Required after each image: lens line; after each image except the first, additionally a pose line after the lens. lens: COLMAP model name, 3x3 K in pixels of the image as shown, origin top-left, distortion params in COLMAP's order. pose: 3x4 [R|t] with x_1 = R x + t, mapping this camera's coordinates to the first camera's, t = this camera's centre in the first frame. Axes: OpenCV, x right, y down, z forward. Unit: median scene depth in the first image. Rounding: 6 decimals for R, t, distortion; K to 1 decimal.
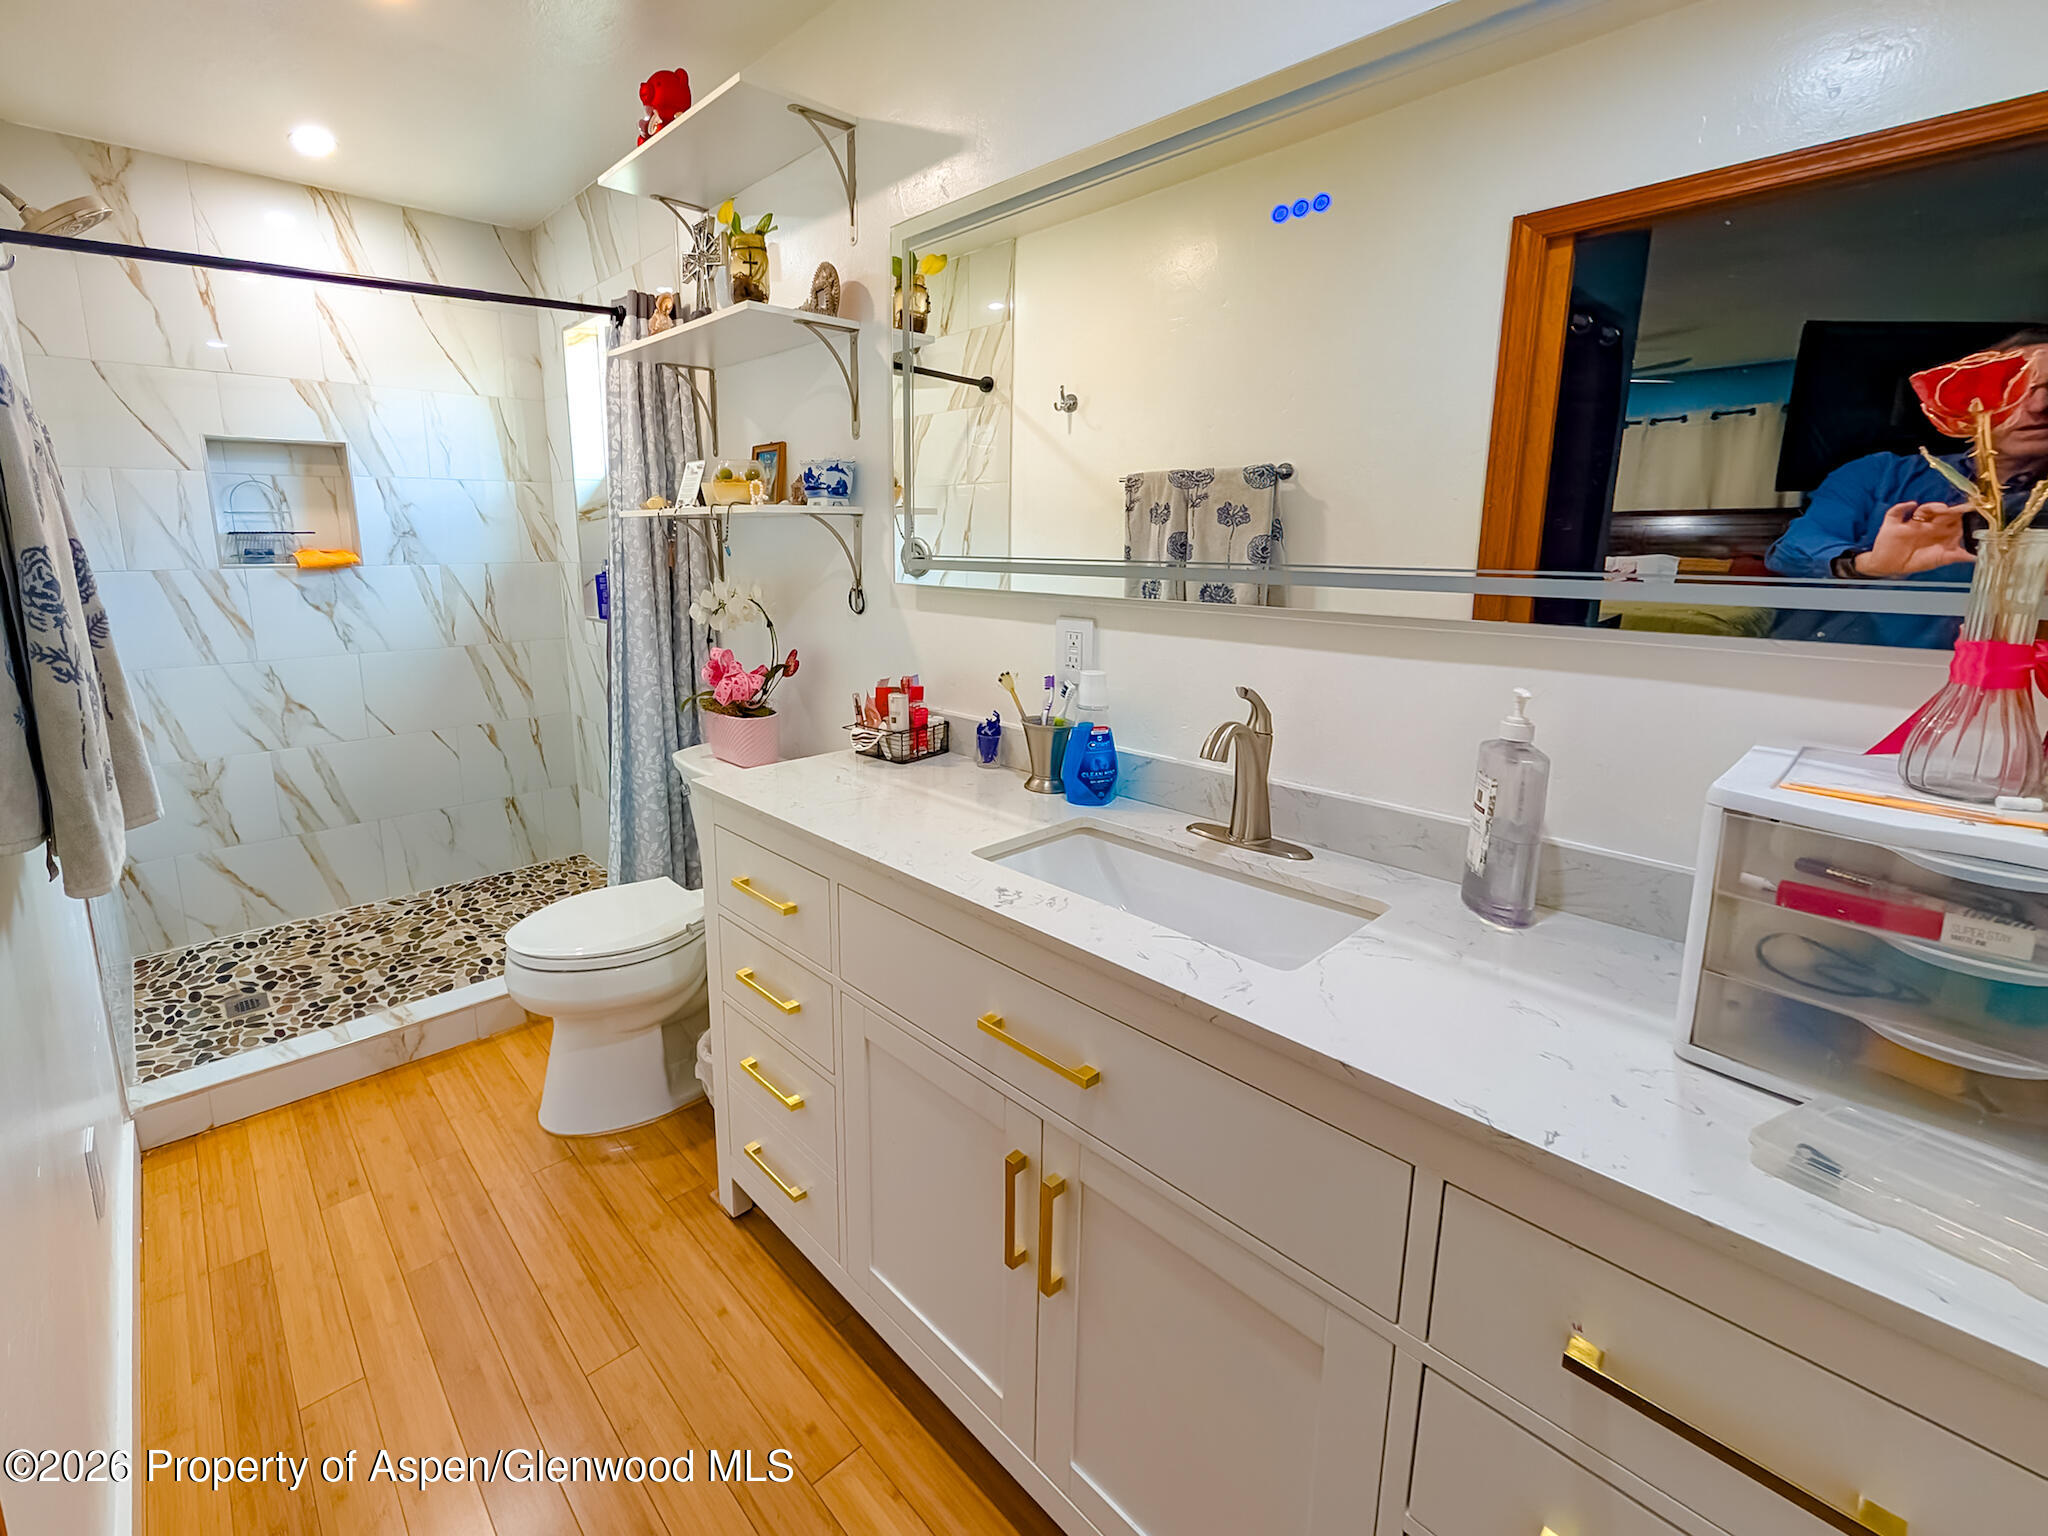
lens RADIAL K [[981.1, 0, 1016.2], [0, 981.1, 775.0], [0, 0, 1]] dist [0.002674, 0.001180]
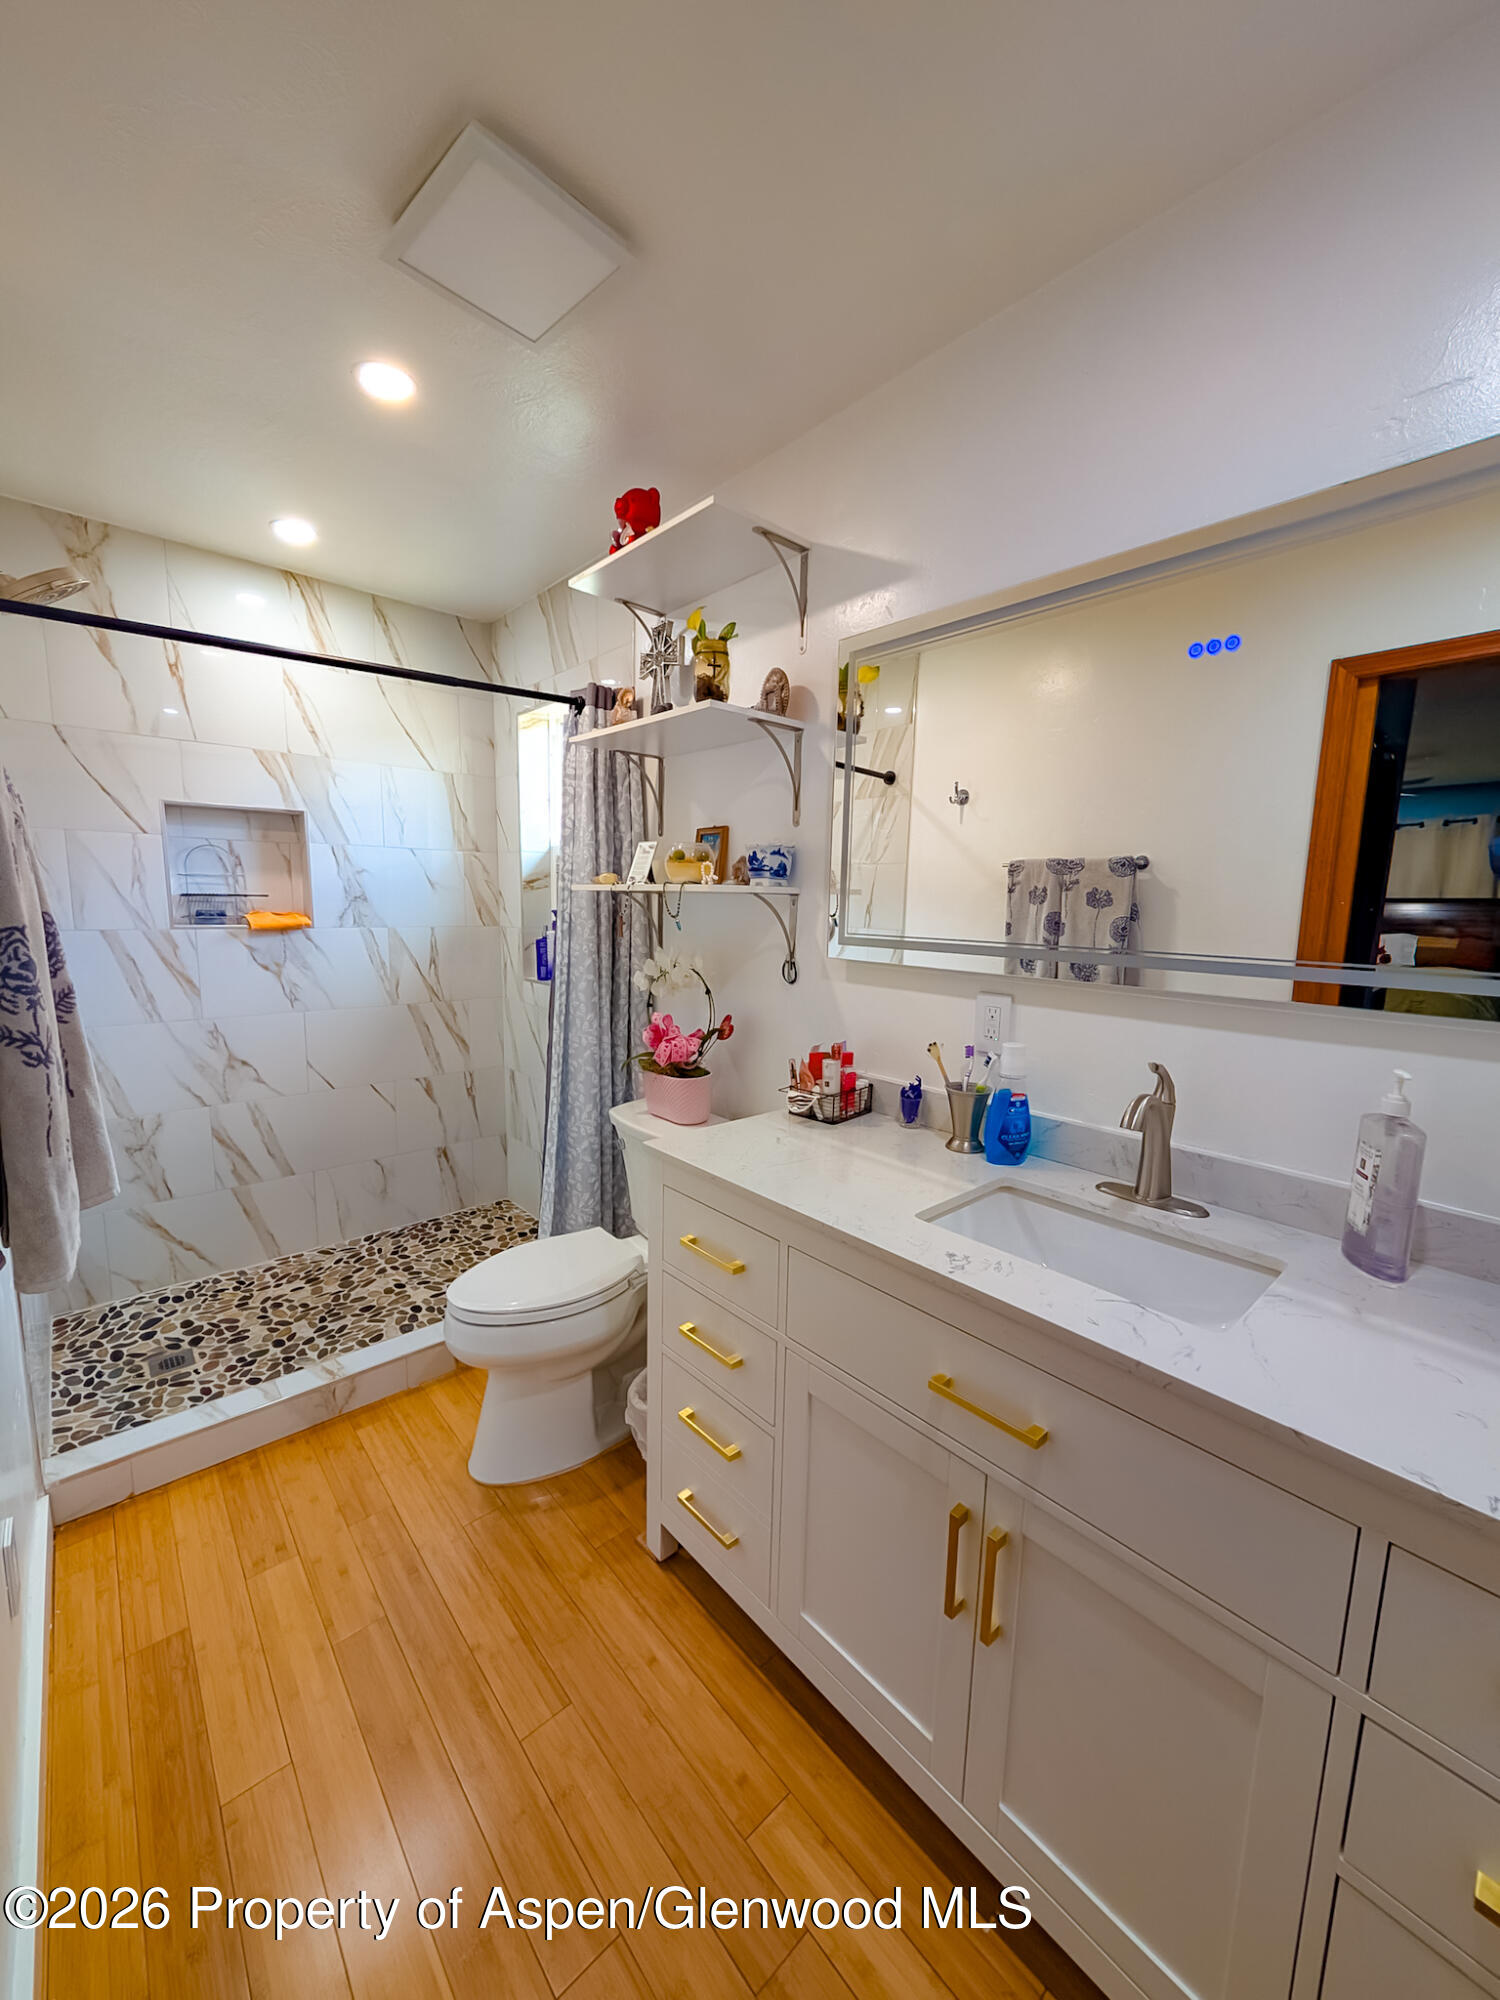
lens RADIAL K [[758.4, 0, 756.4], [0, 758.4, 1001.2], [0, 0, 1]] dist [0.002278, 0.000388]
pose [[0.996106, 0.016315, 0.086637, -0.274854], [-0.012013, 0.998680, -0.049944, -0.104148], [-0.087337, 0.048709, 0.994987, 0.170657]]
